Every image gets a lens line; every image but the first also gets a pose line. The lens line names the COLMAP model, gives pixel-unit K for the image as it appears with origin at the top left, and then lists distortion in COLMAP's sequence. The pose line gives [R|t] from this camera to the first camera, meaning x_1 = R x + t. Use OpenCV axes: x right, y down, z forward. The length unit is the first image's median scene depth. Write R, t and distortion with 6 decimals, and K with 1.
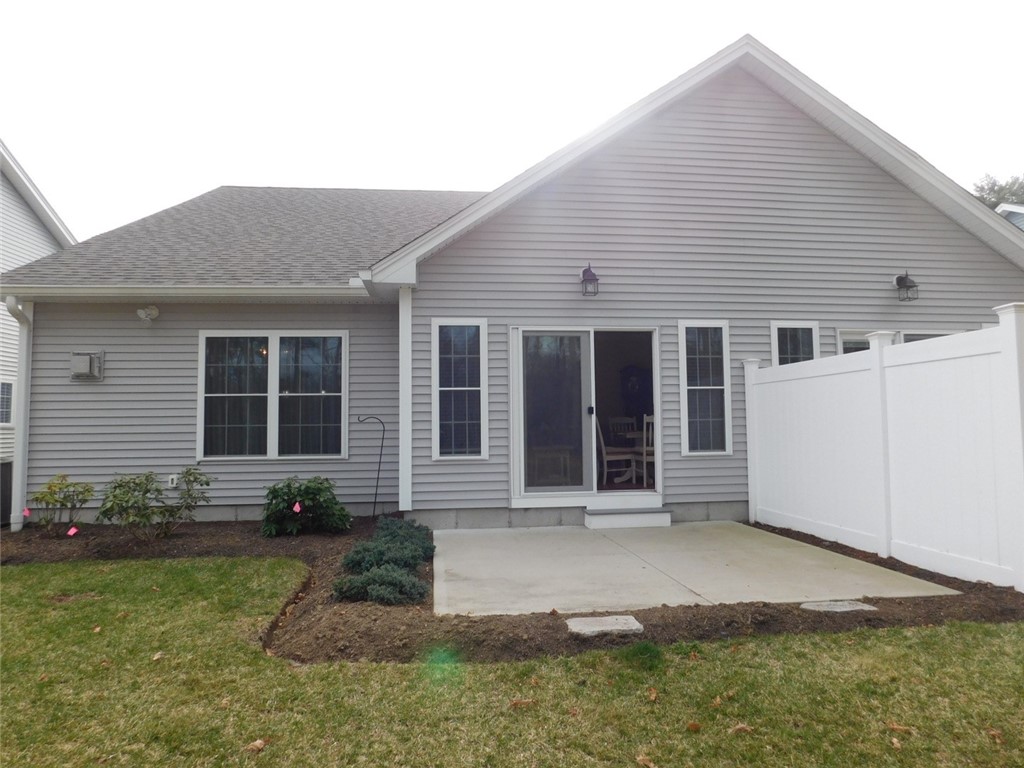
lens RADIAL K [[675.4, 0, 511.5], [0, 675.4, 383.2], [0, 0, 1]] dist [-0.044952, 0.001372]
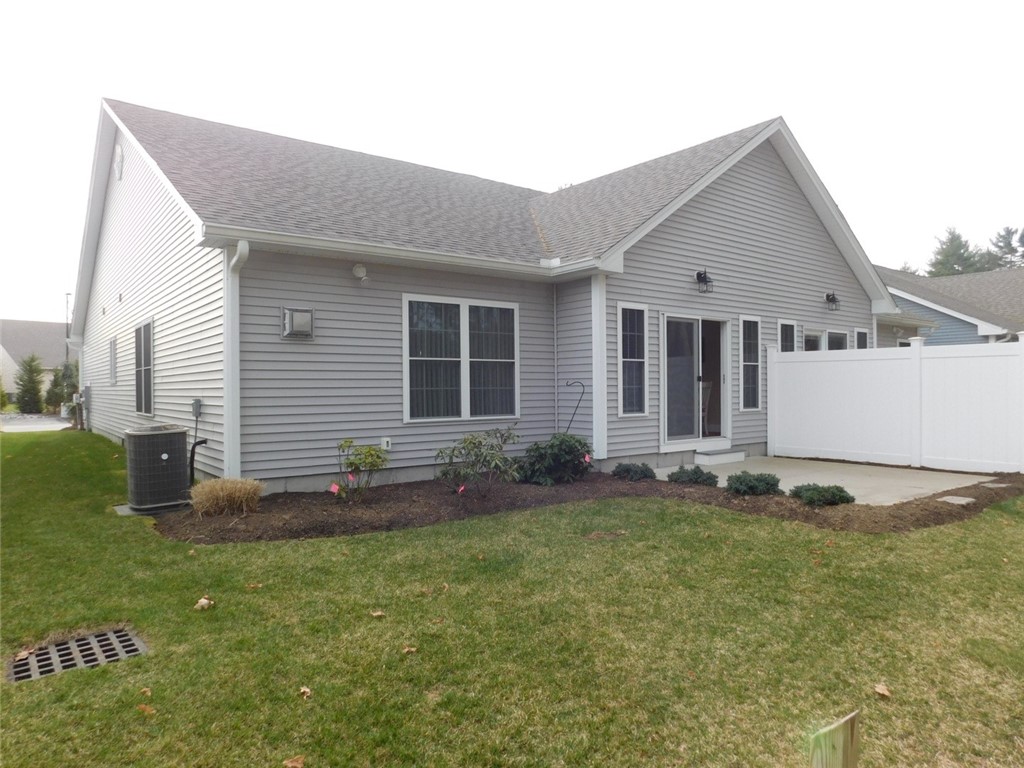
lens RADIAL K [[675.4, 0, 509.1], [0, 675.4, 387.9], [0, 0, 1]] dist [-0.044952, 0.001372]
pose [[0.857293, 0.007390, 0.514775, -0.857096], [-0.033958, 0.998531, 0.042218, 0.014341], [-0.513707, -0.053674, 0.856285, 0.046490]]
